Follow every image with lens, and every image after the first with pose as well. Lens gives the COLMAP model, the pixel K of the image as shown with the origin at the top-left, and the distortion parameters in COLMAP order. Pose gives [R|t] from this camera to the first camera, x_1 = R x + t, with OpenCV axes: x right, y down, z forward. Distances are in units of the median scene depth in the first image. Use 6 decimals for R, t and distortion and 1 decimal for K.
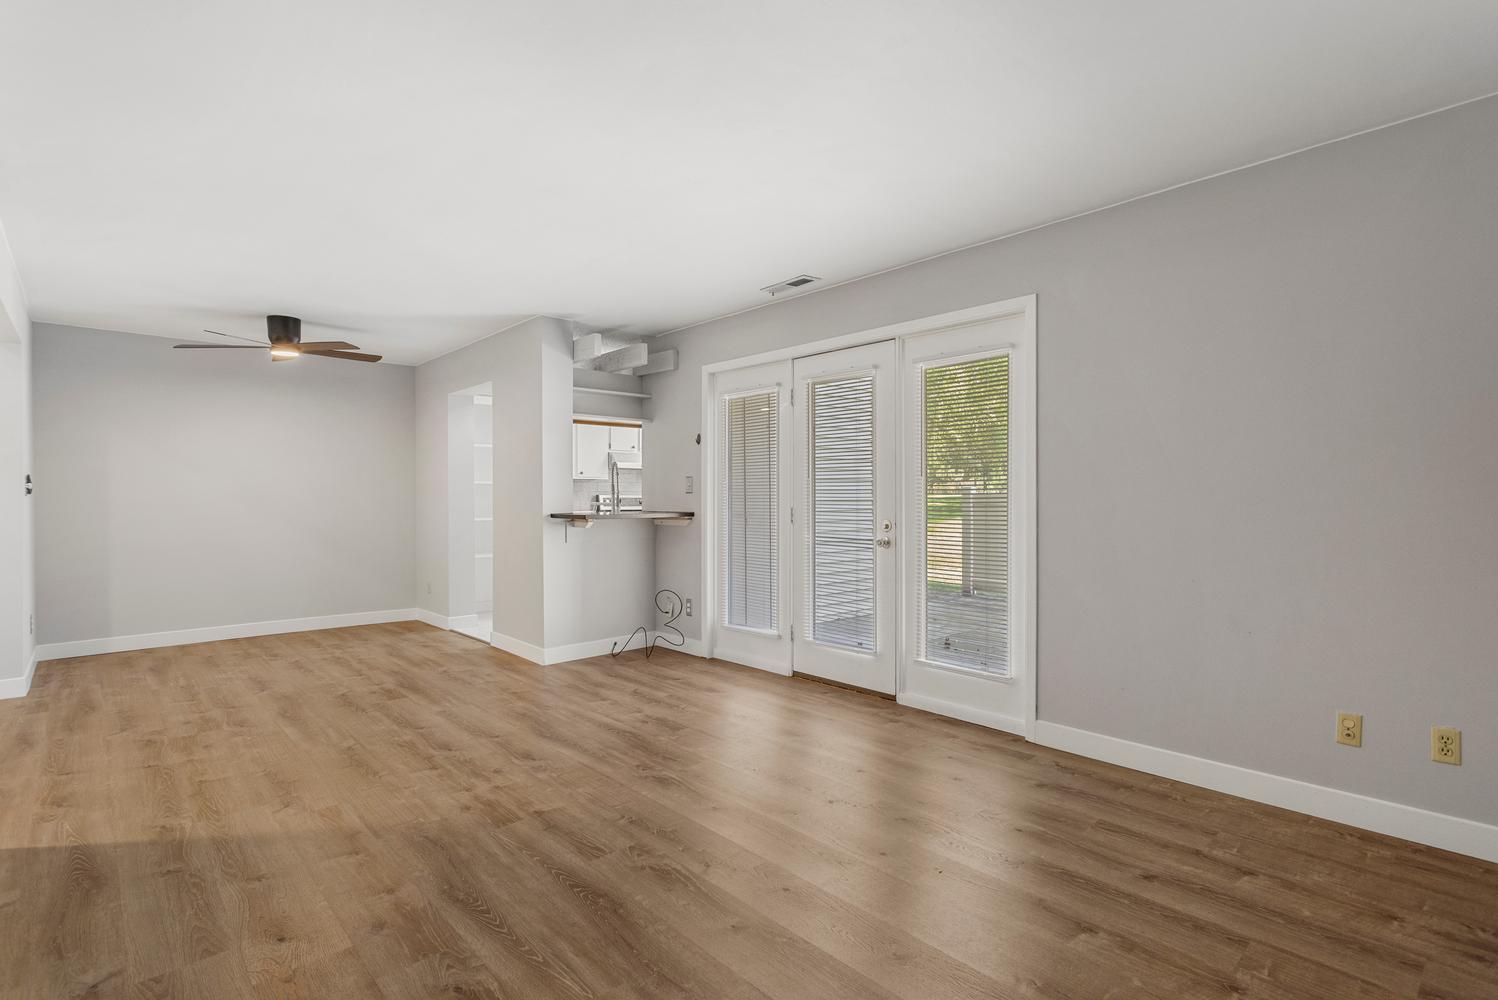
lens RADIAL K [[720.3, 0, 747.6], [0, 720.3, 513.8], [0, 0, 1]] dist [0.001608, 0.000530]
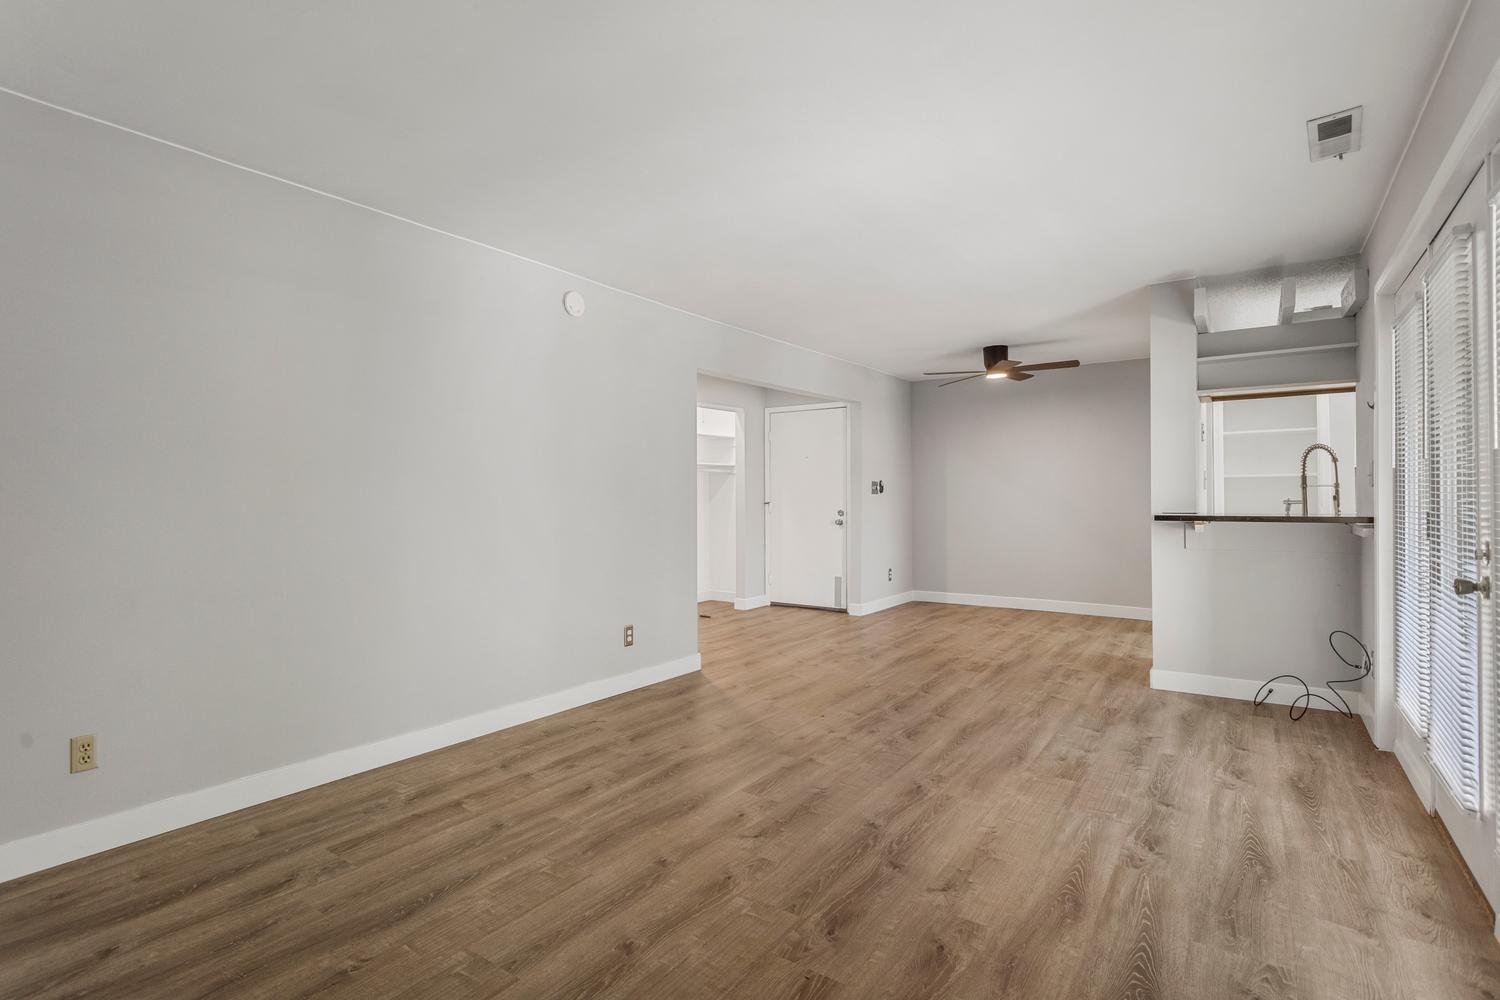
lens RADIAL K [[710.8, 0, 752.6], [0, 710.8, 492.1], [0, 0, 1]] dist [0.003380, 0.001488]
pose [[0.213455, -0.005373, -0.976938, 0.692993], [-0.017670, 0.999800, -0.009359, -0.012615], [0.976793, 0.019260, 0.213318, 0.532567]]
